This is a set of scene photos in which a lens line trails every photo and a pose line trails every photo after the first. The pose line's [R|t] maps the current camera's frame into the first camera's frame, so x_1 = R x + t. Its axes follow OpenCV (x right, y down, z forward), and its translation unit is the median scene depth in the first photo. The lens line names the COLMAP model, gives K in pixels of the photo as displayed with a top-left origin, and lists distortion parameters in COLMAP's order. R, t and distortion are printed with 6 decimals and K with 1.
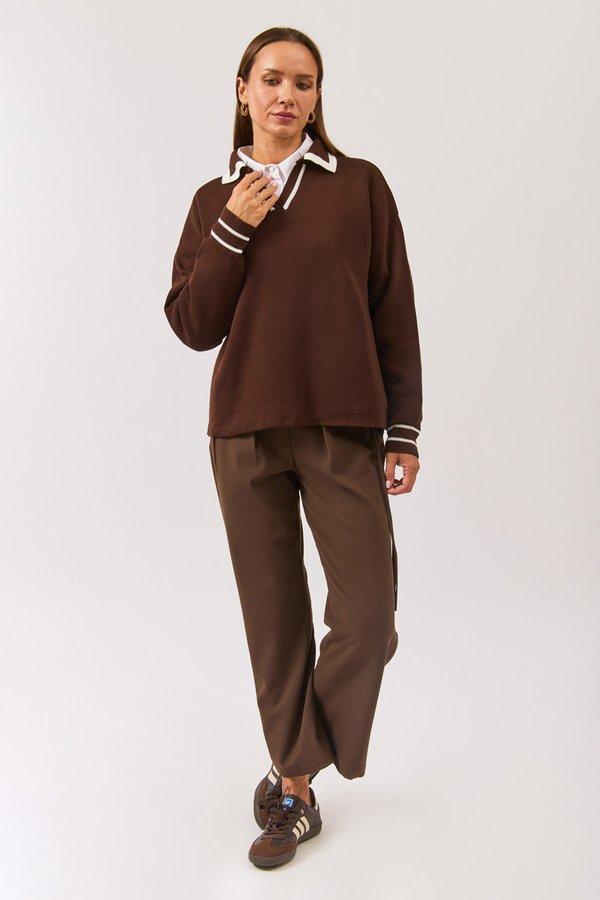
lens RADIAL K [[1781.9, 0, 295.7], [0, 1781.9, 449.3], [0, 0, 1]] dist [-0.025943, 0.000000]
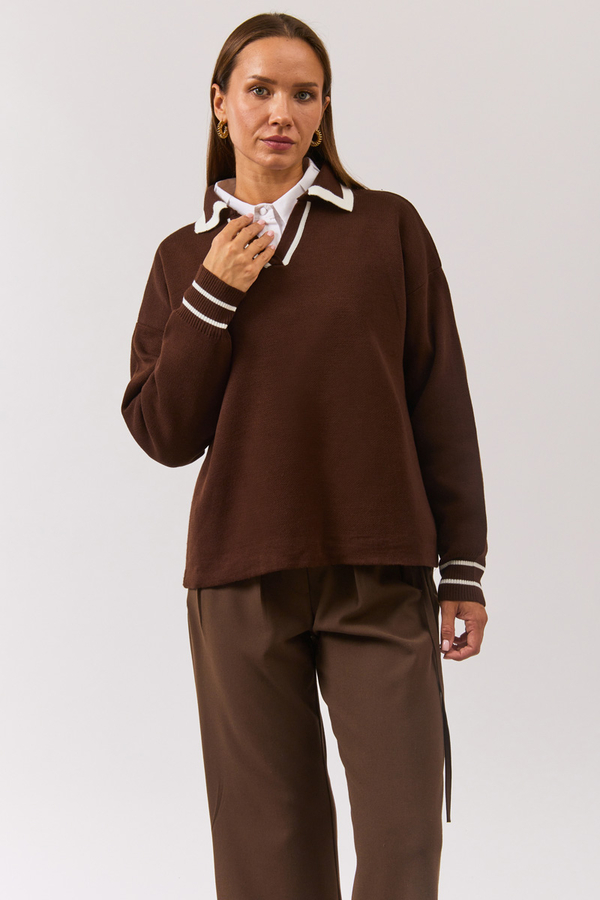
lens RADIAL K [[1781.9, 0, 308.3], [0, 1781.9, 443.7], [0, 0, 1]] dist [-0.025943, 0.000000]
pose [[0.998928, -0.035608, -0.029576, 0.022366], [0.032859, 0.995511, -0.088758, 0.001061], [0.032604, 0.087691, 0.995614, 0.289792]]
